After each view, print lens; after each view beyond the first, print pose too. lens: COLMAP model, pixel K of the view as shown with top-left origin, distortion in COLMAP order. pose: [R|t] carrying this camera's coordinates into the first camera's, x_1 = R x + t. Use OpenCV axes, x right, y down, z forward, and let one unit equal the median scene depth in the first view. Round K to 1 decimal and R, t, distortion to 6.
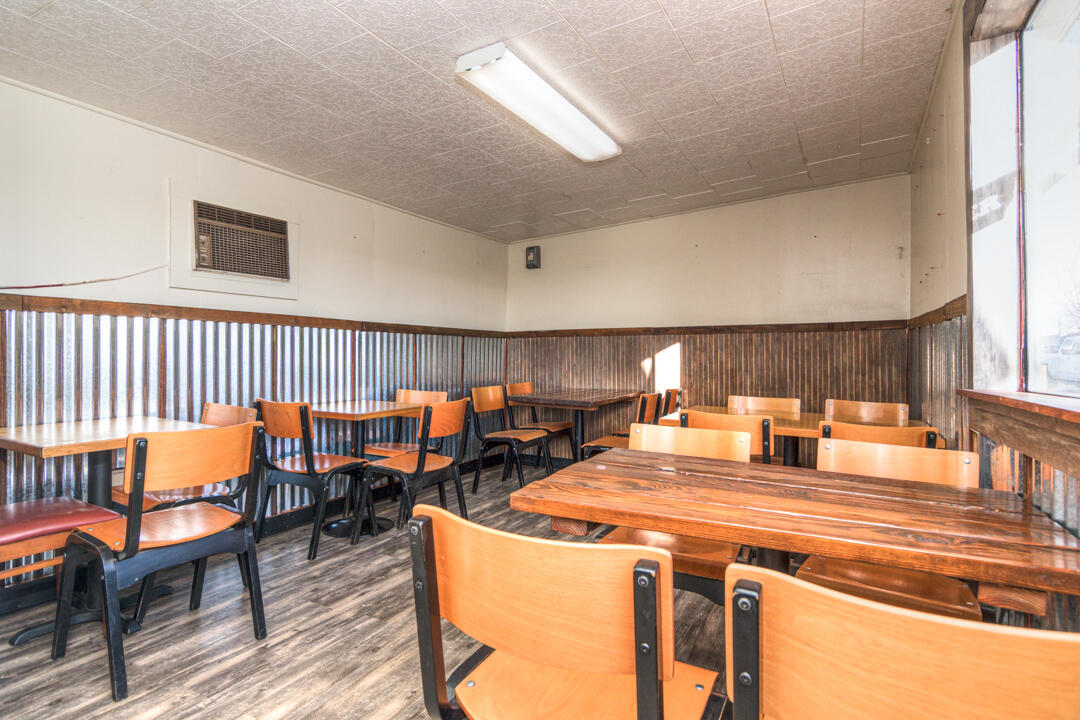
lens RADIAL K [[569.6, 0, 539.4], [0, 569.6, 358.5], [0, 0, 1]] dist [-0.003958, 0.002437]
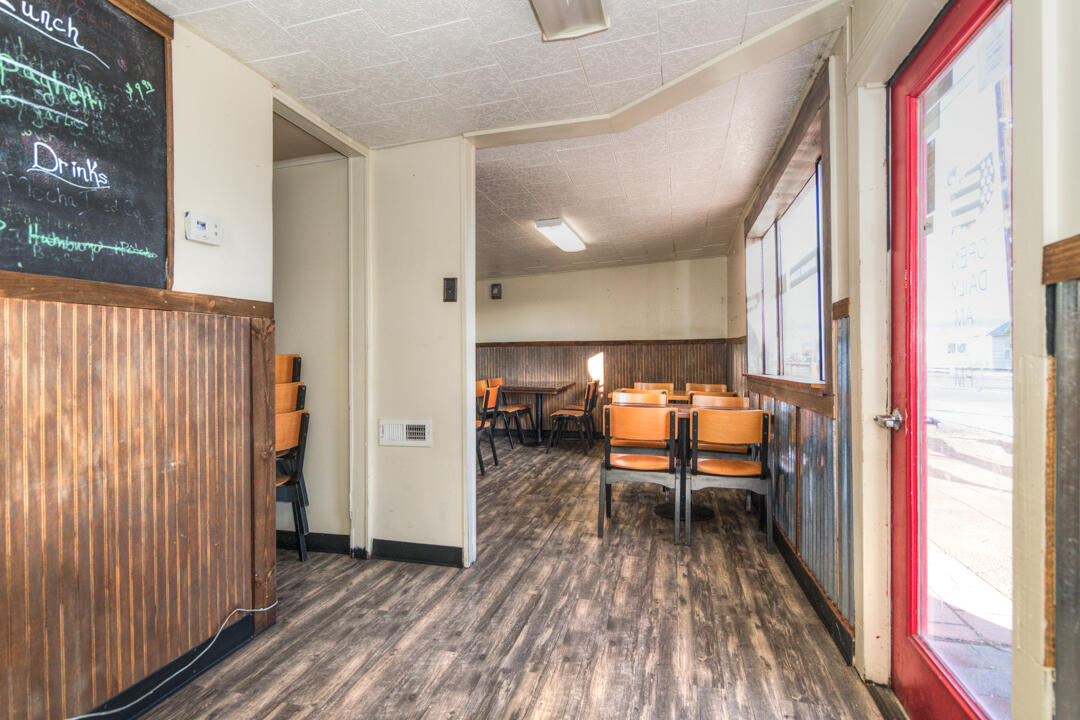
lens RADIAL K [[569.6, 0, 540.4], [0, 569.6, 360.8], [0, 0, 1]] dist [-0.003958, 0.002437]
pose [[0.967188, -0.007690, 0.253946, -0.351789], [0.006801, 0.999967, 0.004378, -0.009446], [-0.253971, -0.002508, 0.967209, -0.551388]]
